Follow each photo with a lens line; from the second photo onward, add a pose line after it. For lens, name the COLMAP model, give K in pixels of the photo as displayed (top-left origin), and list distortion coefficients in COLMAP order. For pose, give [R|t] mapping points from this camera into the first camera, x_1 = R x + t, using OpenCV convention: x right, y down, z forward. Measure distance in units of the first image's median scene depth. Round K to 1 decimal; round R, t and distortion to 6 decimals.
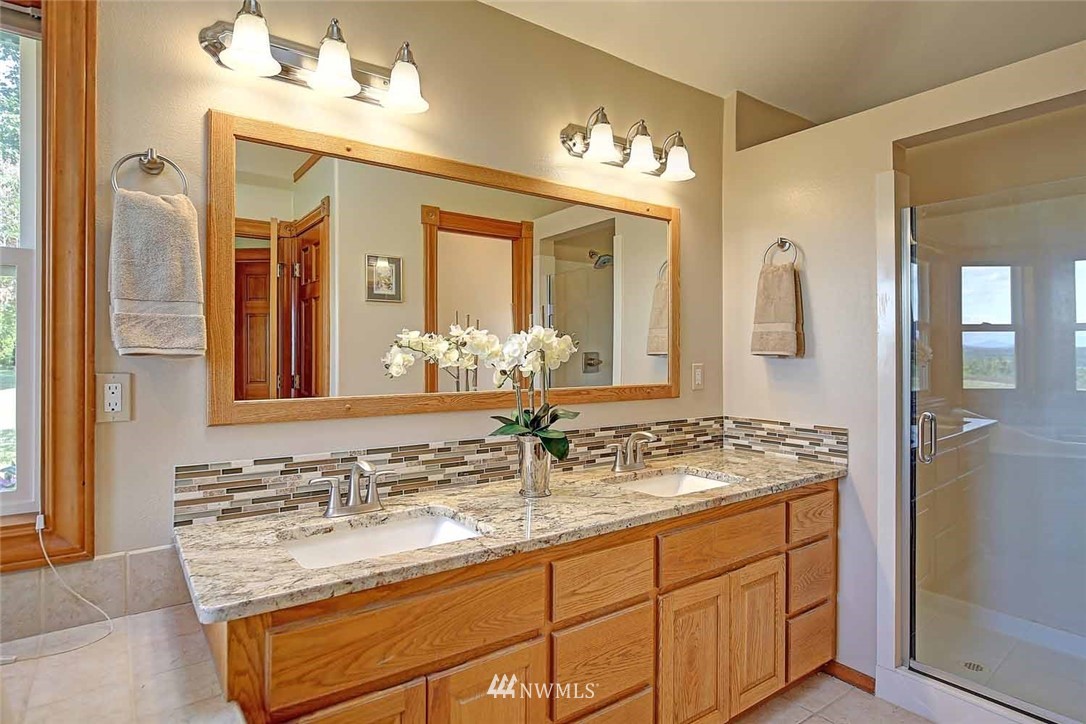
lens RADIAL K [[593.8, 0, 544.6], [0, 593.8, 353.4], [0, 0, 1]] dist [-0.006876, -0.002100]
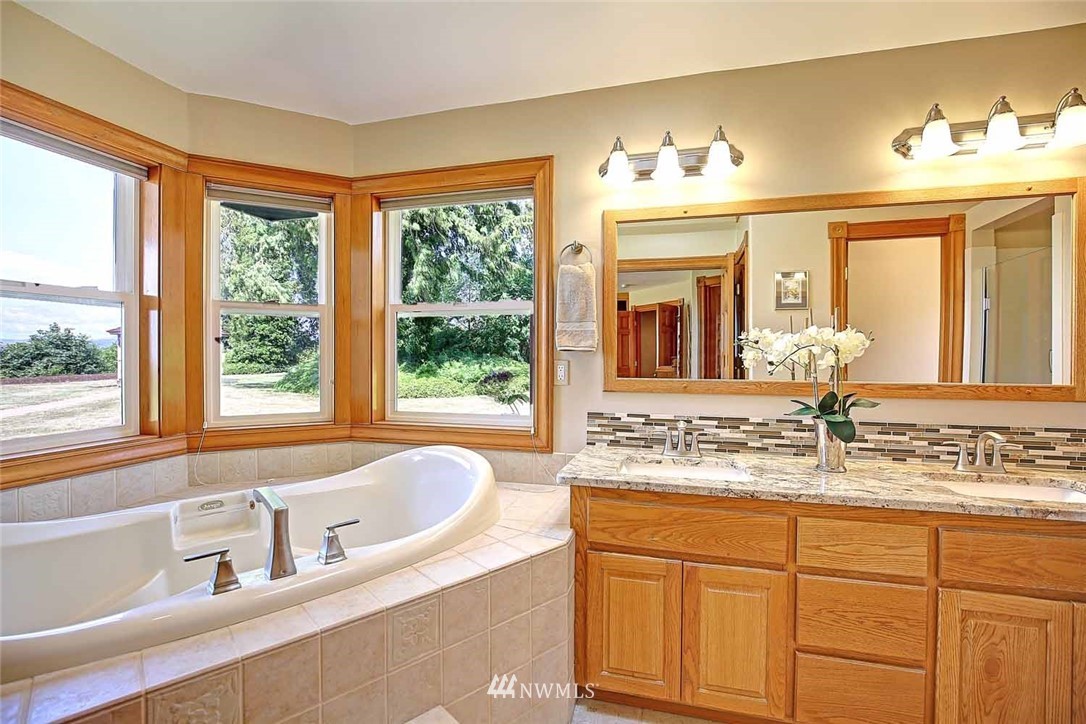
lens RADIAL K [[498.5, 0, 544.0], [0, 498.5, 360.8], [0, 0, 1]] dist [-0.018037, 0.003768]
pose [[0.618247, 0.010283, -0.785917, 0.454640], [-0.001352, 0.999927, 0.012020, 0.013757], [0.785983, -0.006369, 0.618215, -0.050485]]
